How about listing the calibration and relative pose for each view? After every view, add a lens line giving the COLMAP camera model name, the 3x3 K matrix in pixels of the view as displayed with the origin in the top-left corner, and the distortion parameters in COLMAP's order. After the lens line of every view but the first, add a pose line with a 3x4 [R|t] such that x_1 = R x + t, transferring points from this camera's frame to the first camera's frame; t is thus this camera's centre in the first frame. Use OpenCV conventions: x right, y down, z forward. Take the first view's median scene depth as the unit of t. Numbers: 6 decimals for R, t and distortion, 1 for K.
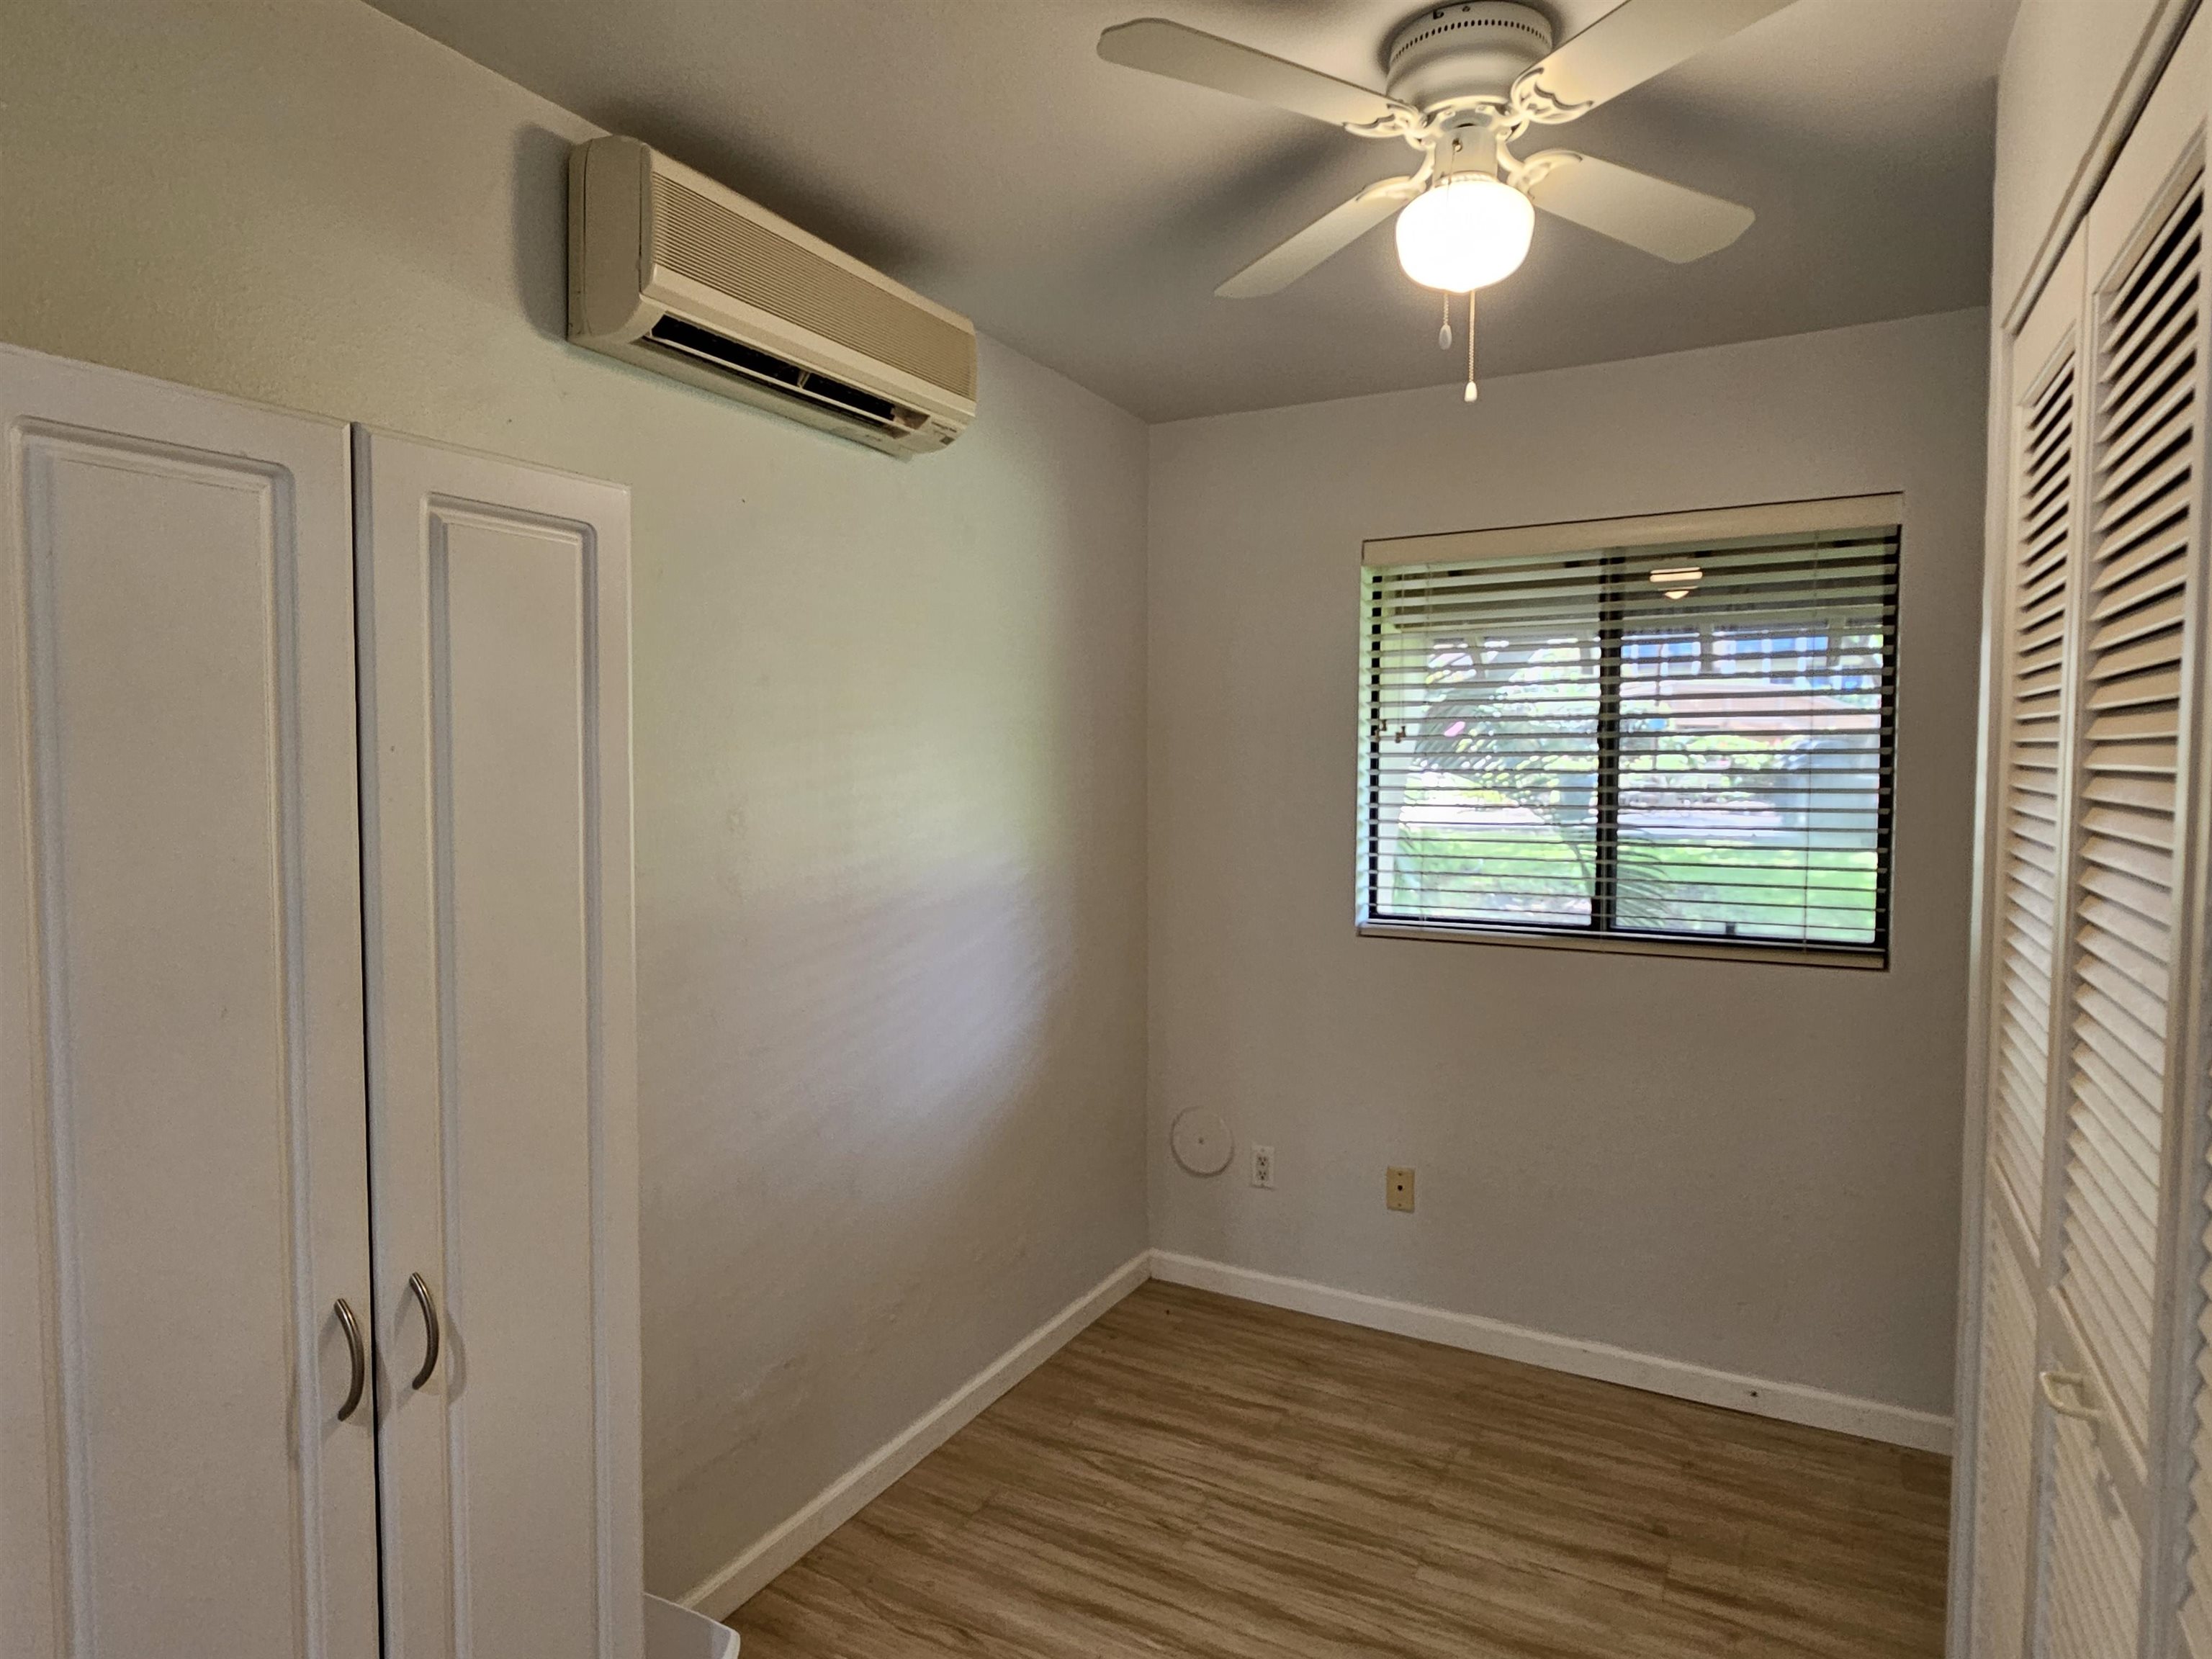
lens RADIAL K [[1253.8, 0, 1107.4], [0, 1253.8, 822.3], [0, 0, 1]] dist [-0.006118, 0.002122]
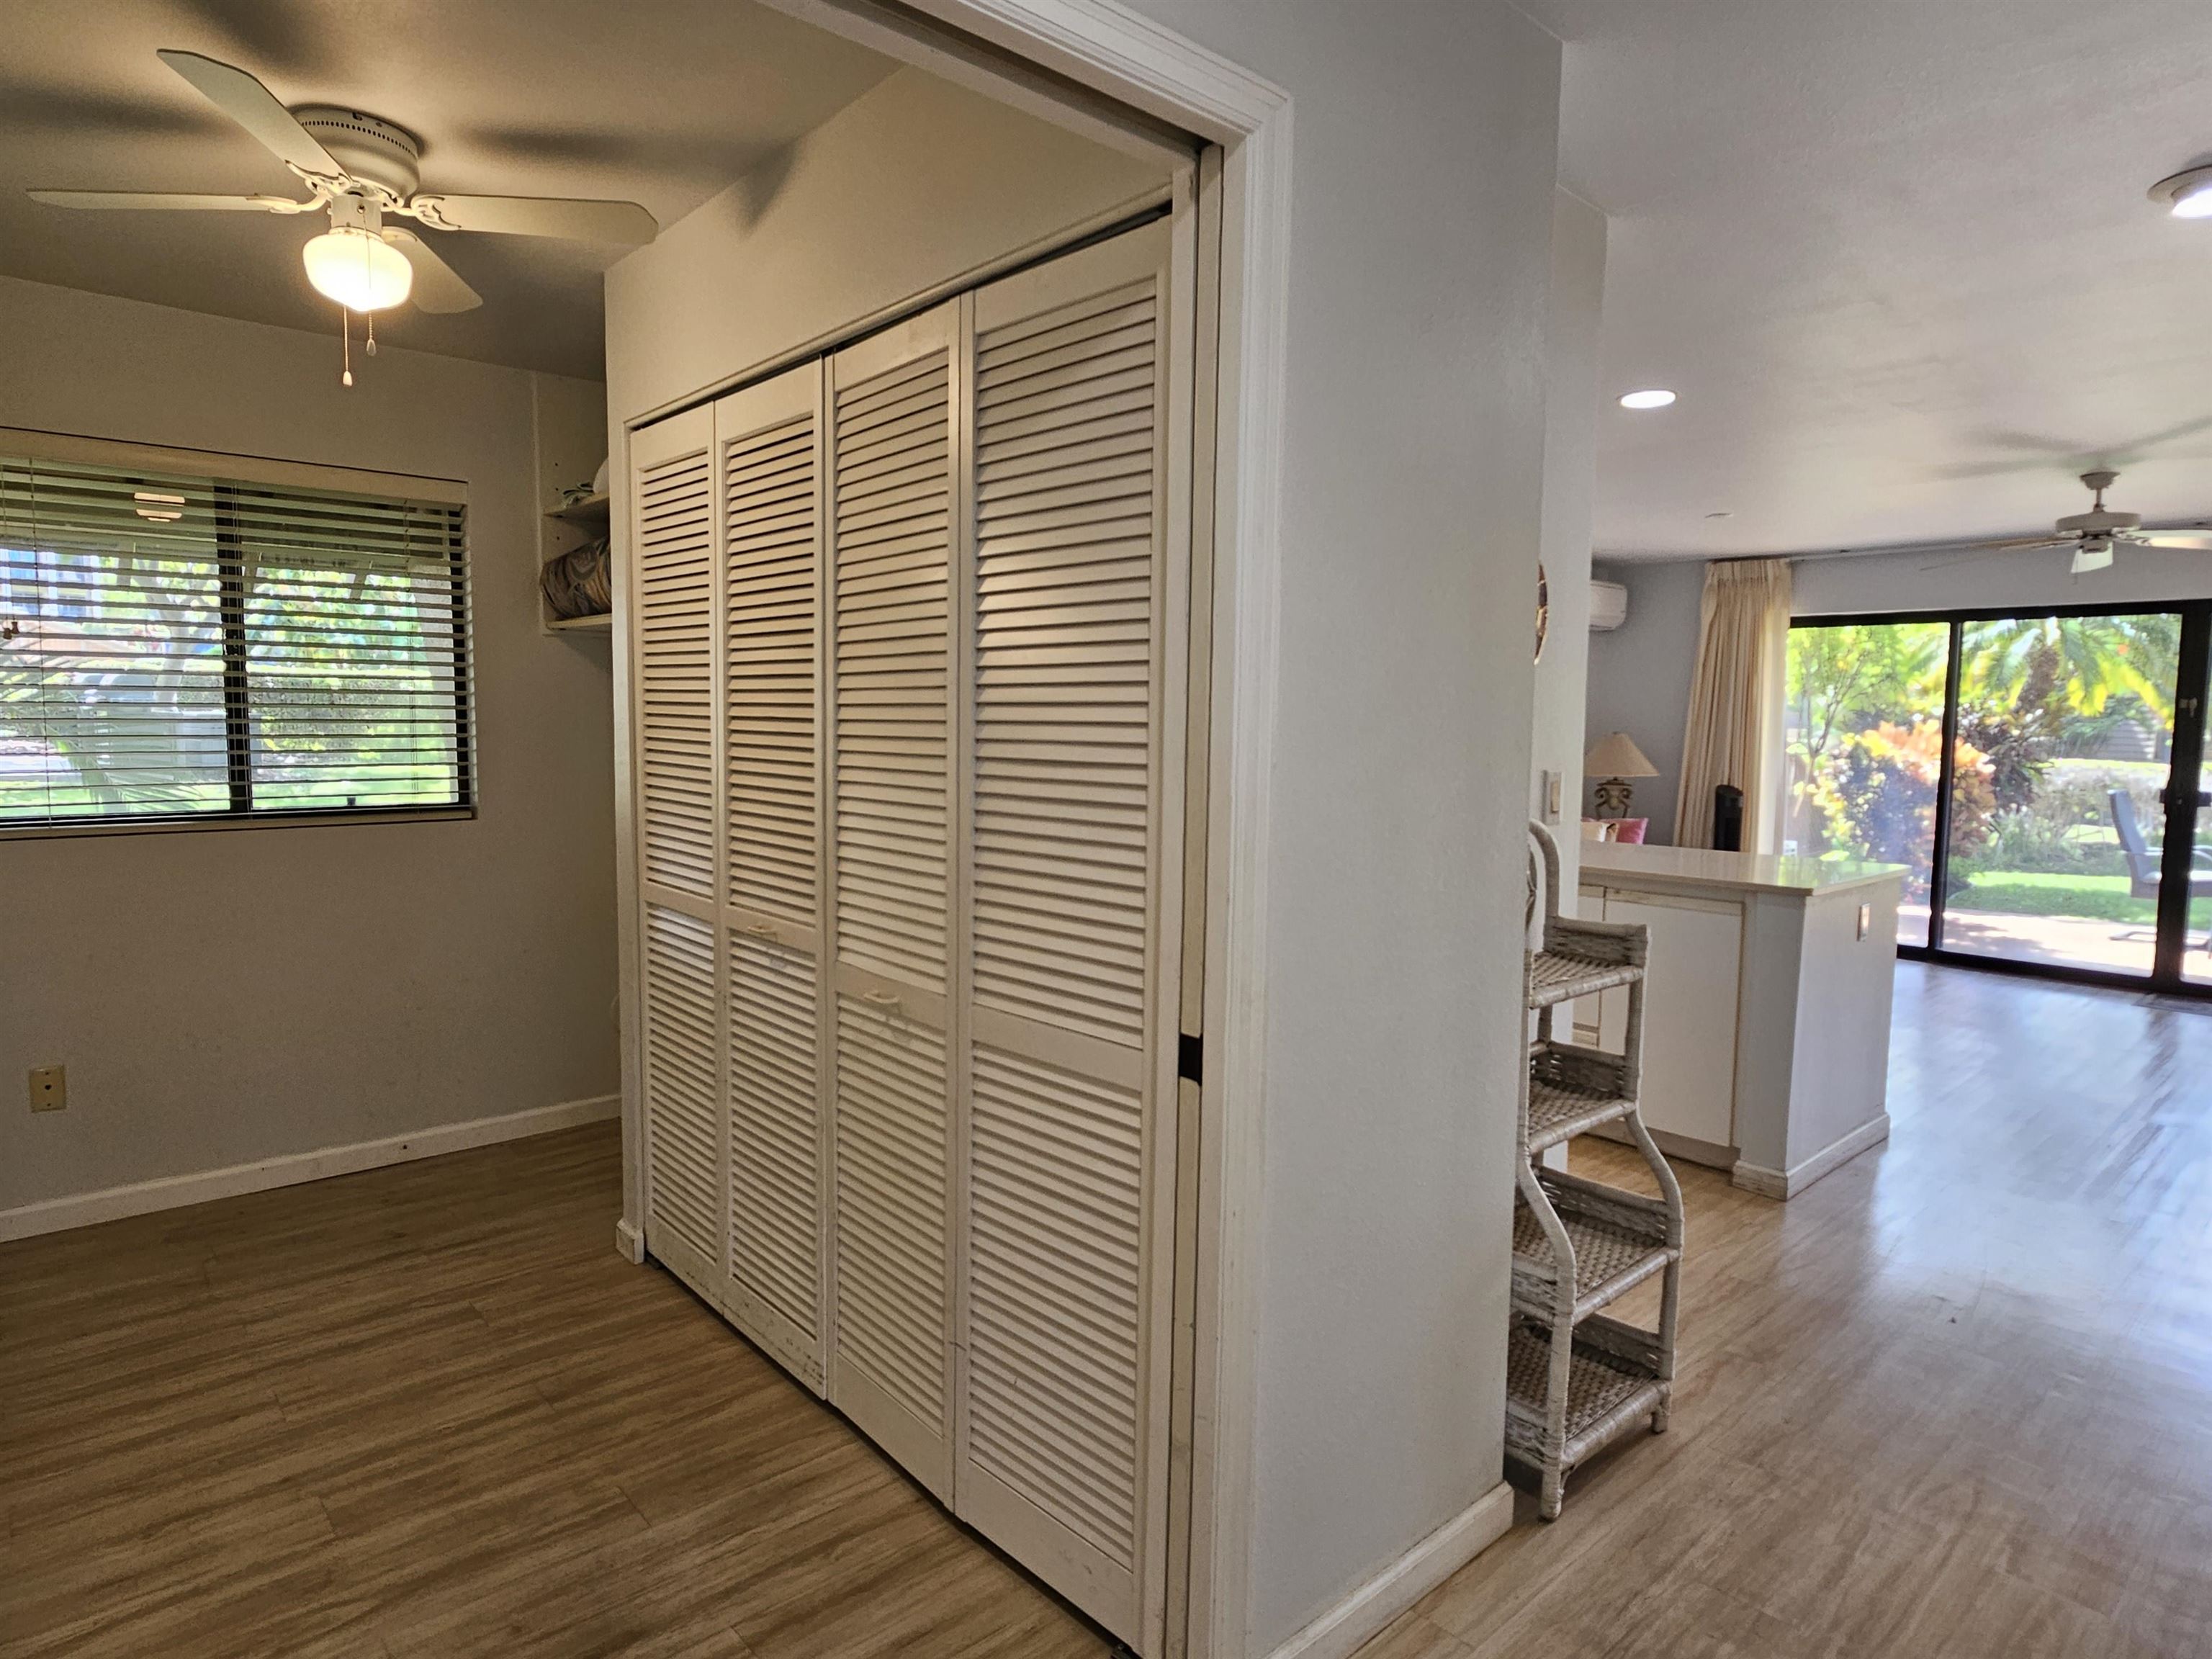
lens RADIAL K [[1253.8, 0, 1097.5], [0, 1253.8, 821.0], [0, 0, 1]] dist [-0.006118, 0.002122]
pose [[0.326220, -0.074151, 0.942381, -0.484608], [0.033362, 0.997201, 0.066916, 0.048075], [-0.944705, 0.009611, 0.327780, -0.141058]]
